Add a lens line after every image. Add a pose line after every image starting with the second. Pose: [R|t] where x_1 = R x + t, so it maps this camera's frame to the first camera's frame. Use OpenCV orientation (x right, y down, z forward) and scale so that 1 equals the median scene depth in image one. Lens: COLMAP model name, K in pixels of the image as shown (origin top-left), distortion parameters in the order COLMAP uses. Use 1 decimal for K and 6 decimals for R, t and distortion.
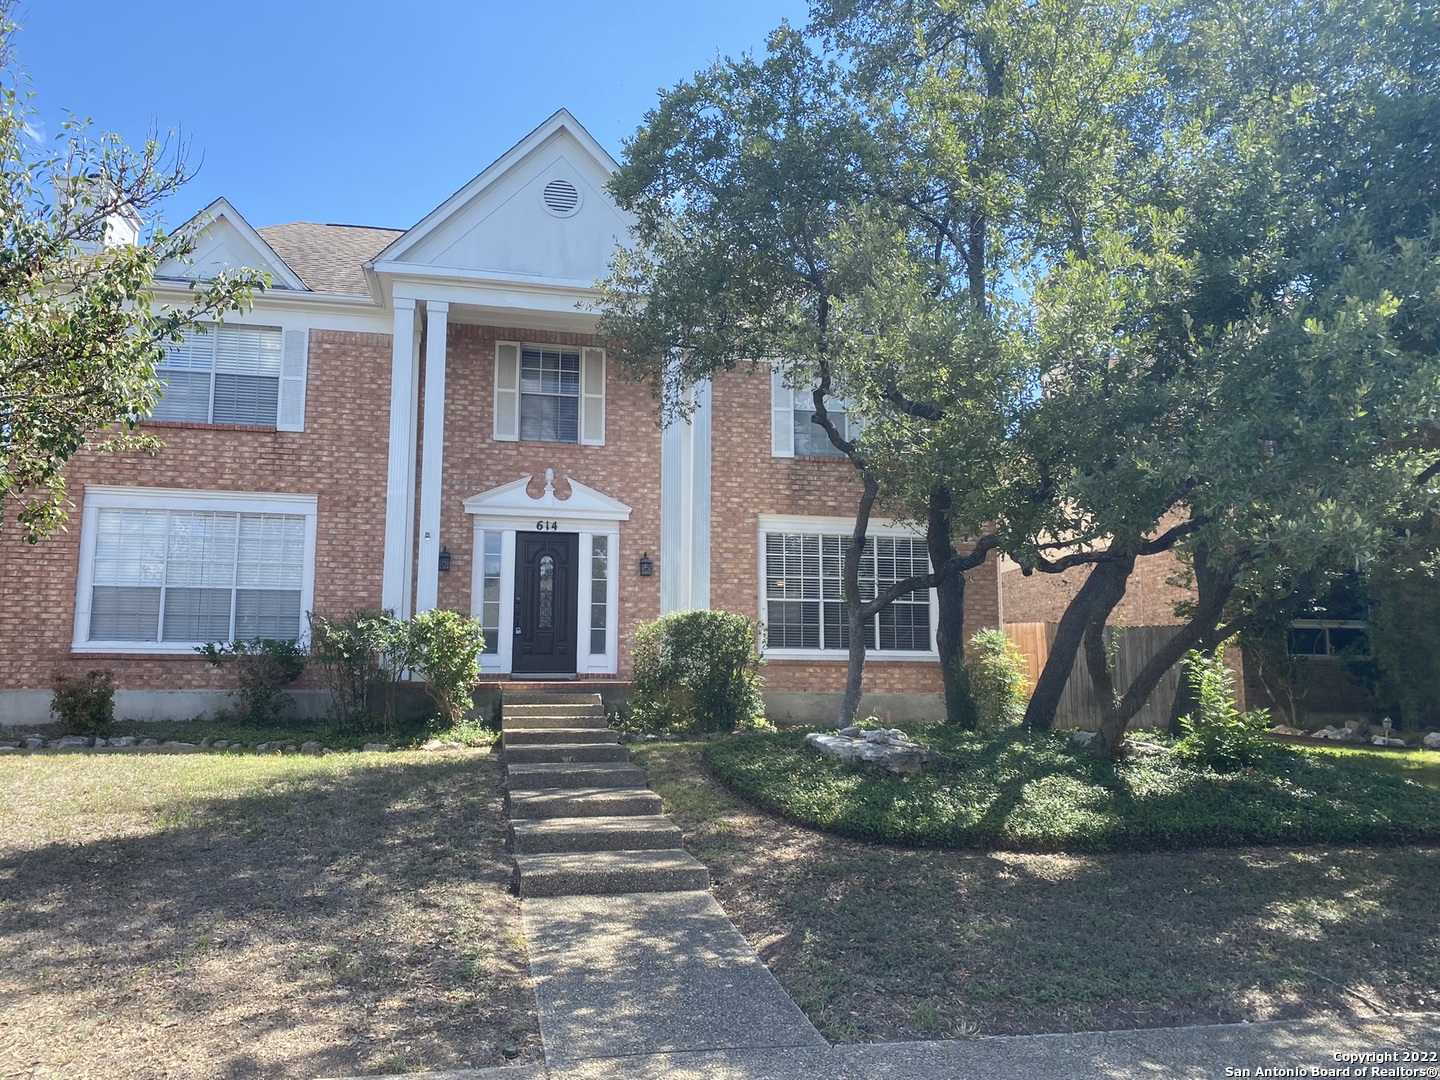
lens RADIAL K [[1101.0, 0, 717.9], [0, 1101.0, 533.8], [0, 0, 1]] dist [0.059394, -0.050985]
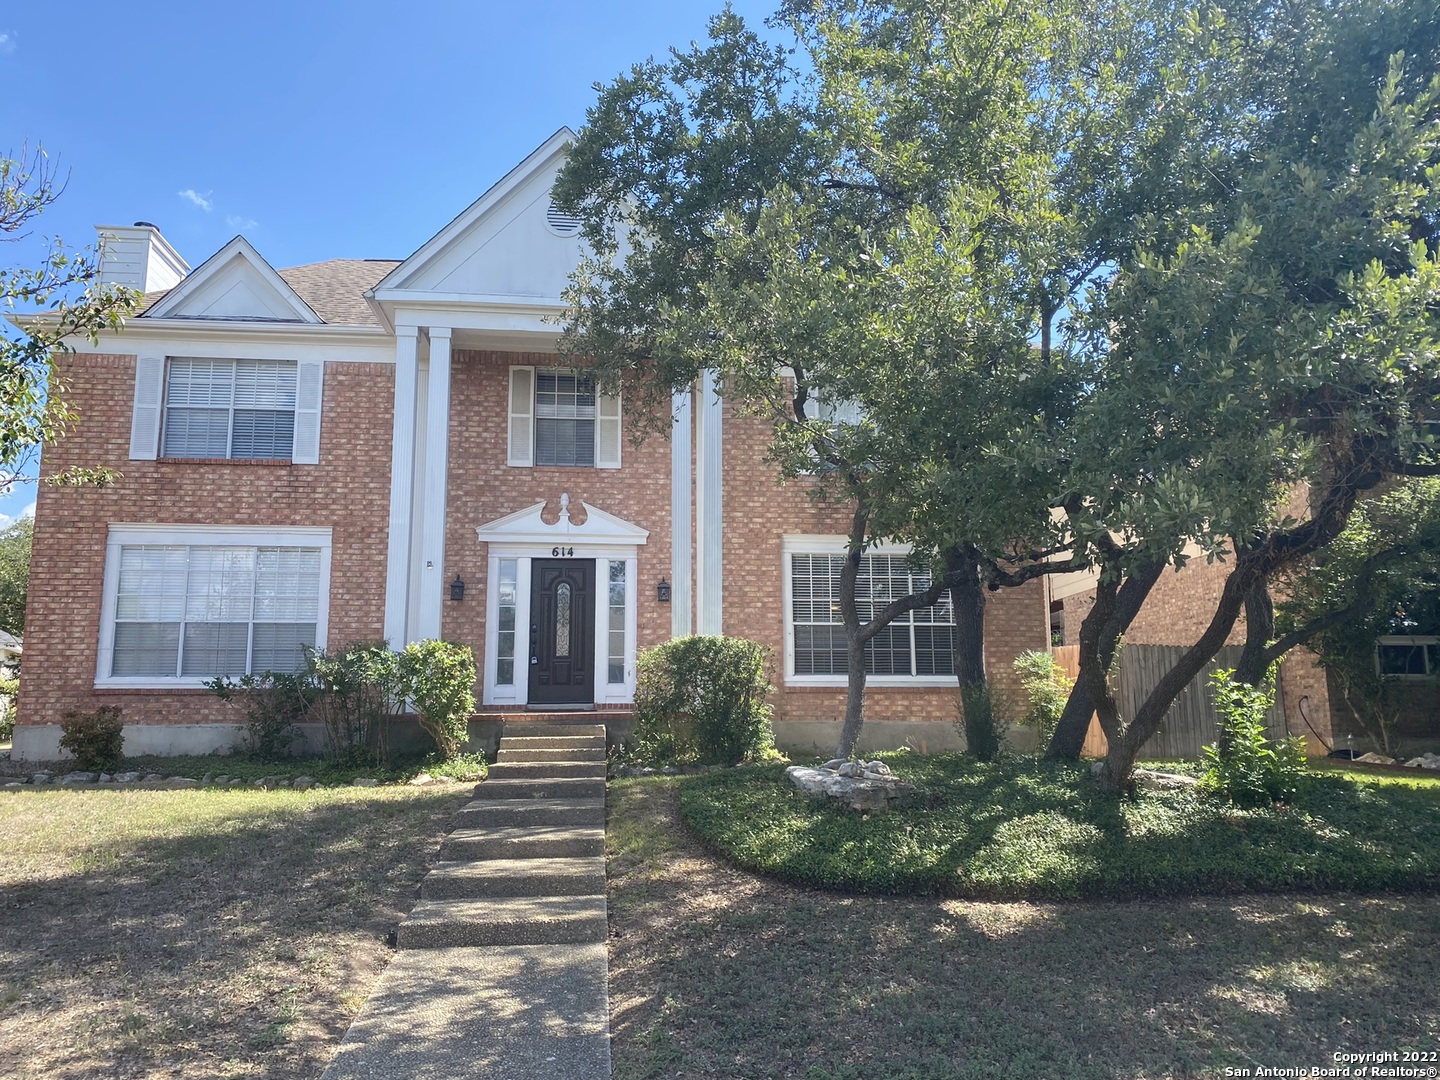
lens RADIAL K [[1101.0, 0, 717.0], [0, 1101.0, 538.6], [0, 0, 1]] dist [0.059394, -0.050985]
pose [[0.994383, -0.026206, -0.102544, 0.100636], [0.023958, 0.999446, -0.023096, 0.008184], [0.103092, 0.020509, 0.994460, 0.055235]]
